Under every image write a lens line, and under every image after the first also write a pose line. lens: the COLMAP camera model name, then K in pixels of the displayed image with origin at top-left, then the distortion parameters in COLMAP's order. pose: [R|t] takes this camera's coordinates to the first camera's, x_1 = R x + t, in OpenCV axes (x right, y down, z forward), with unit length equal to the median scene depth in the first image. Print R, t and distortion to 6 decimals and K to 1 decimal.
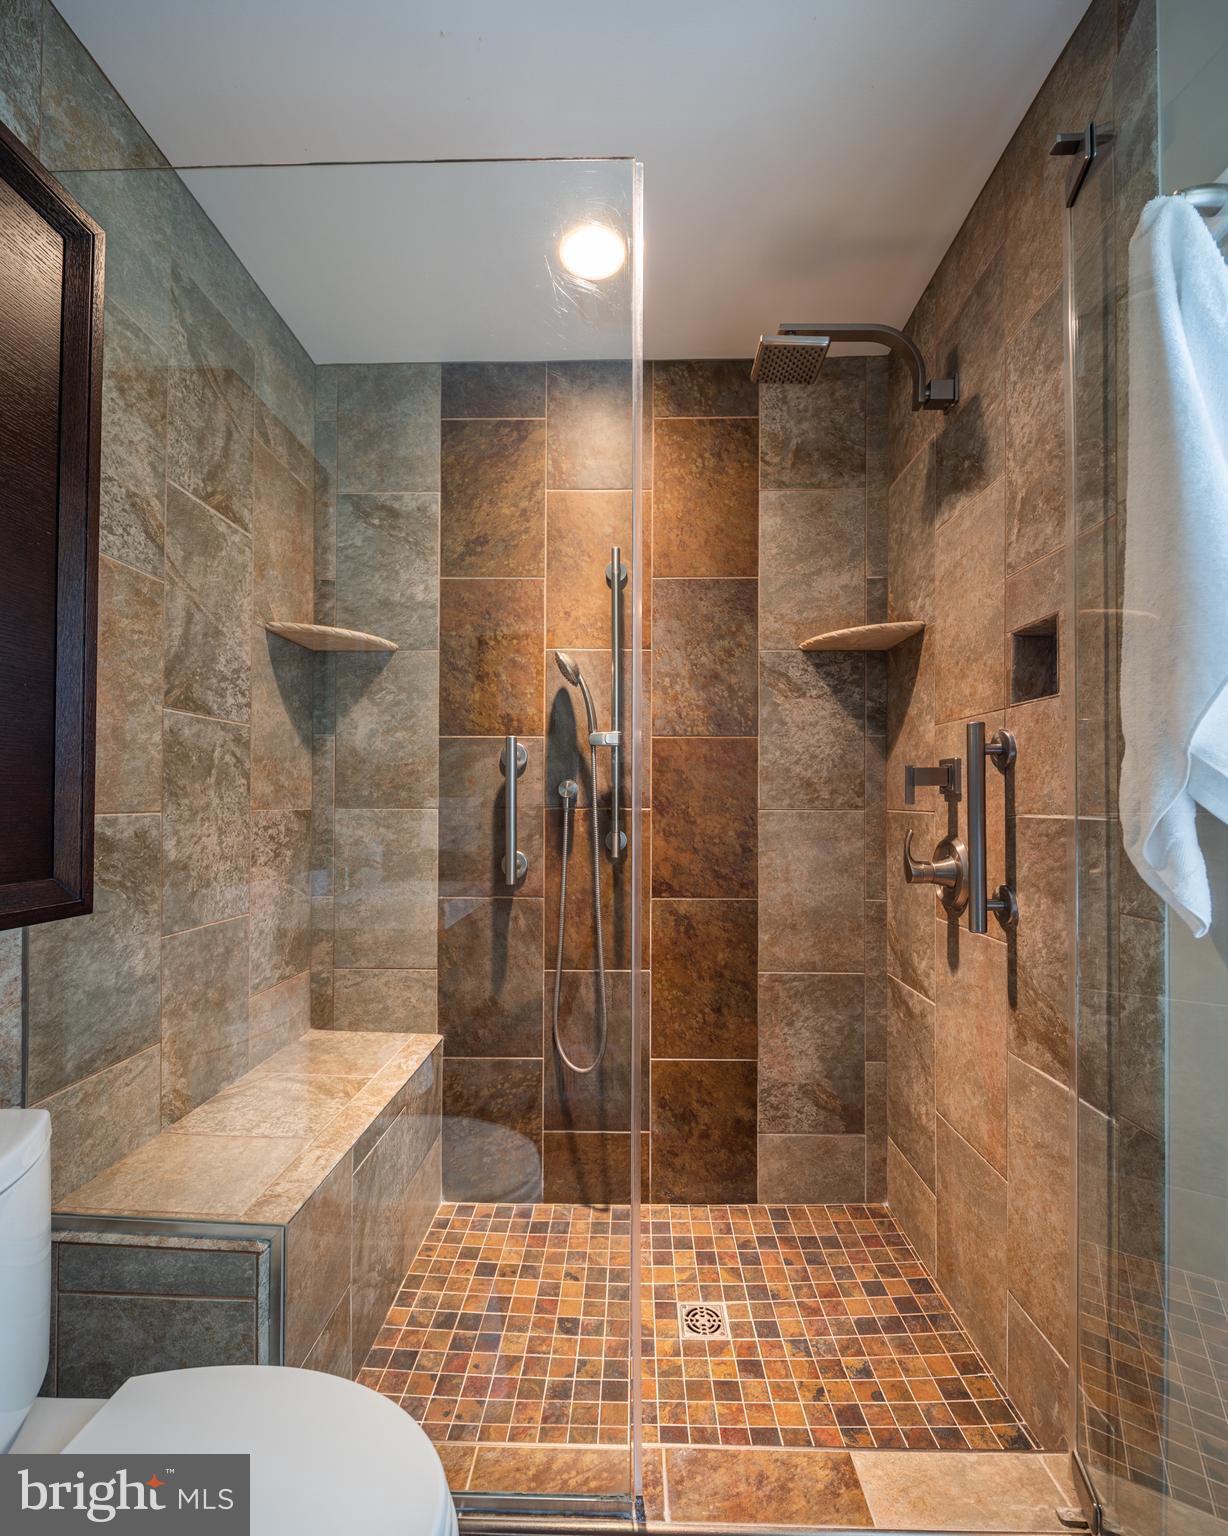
lens RADIAL K [[682.1, 0, 623.5], [0, 682.1, 795.5], [0, 0, 1]] dist [-0.004375, 0.001822]
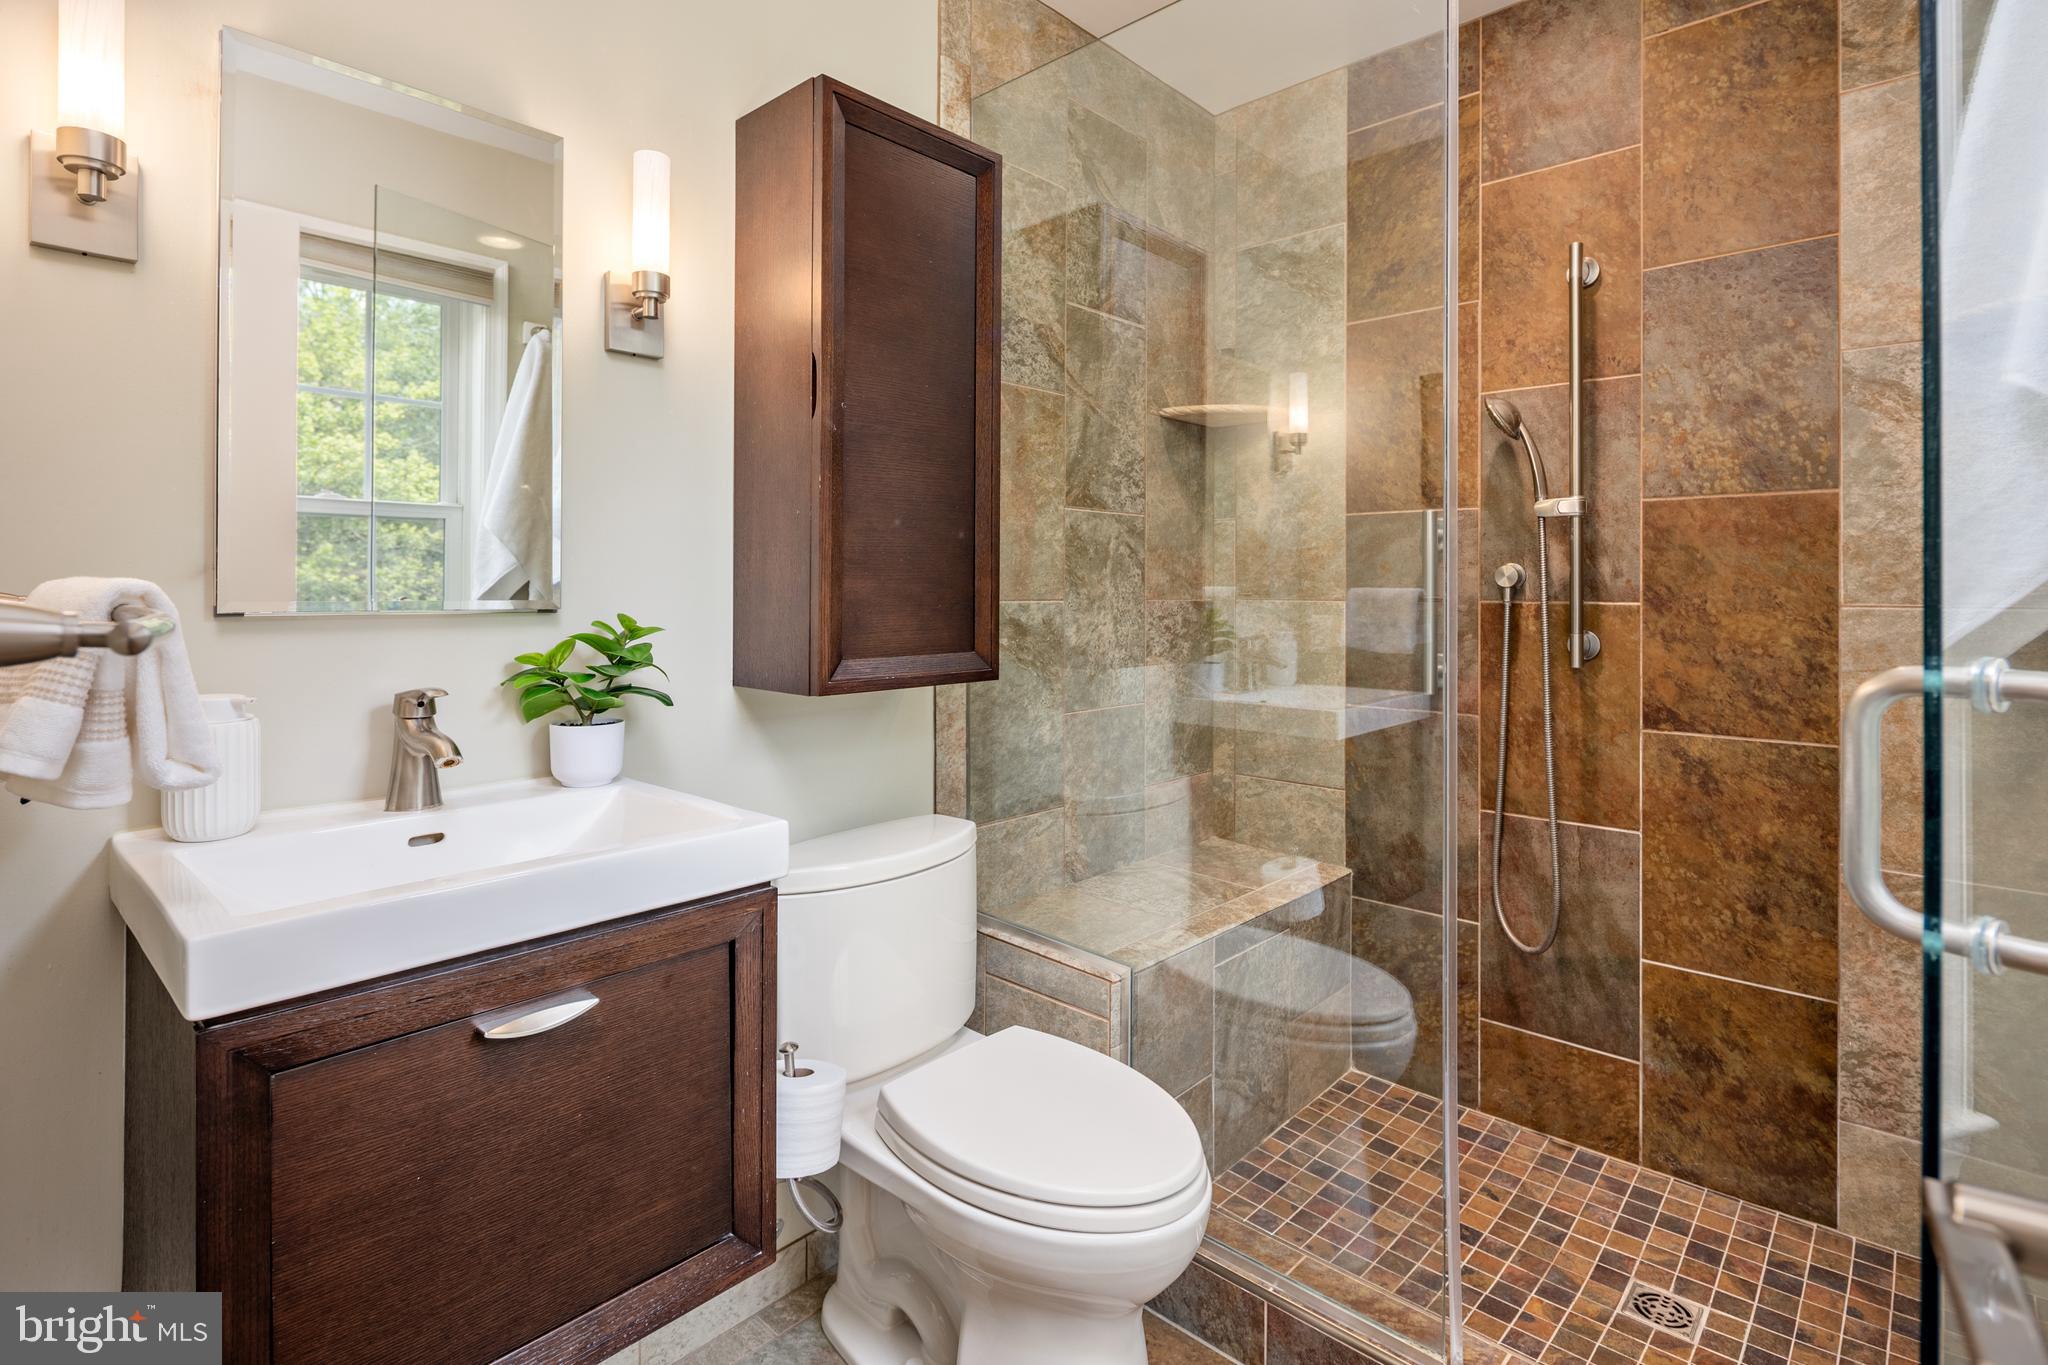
lens RADIAL K [[994.8, 0, 1012.6], [0, 994.8, 587.9], [0, 0, 1]] dist [0.006594, -0.006267]
pose [[0.745144, -0.000804, -0.666903, 0.242168], [0.007054, 0.999953, 0.006677, -0.006627], [0.666866, -0.009680, 0.745115, -0.190042]]
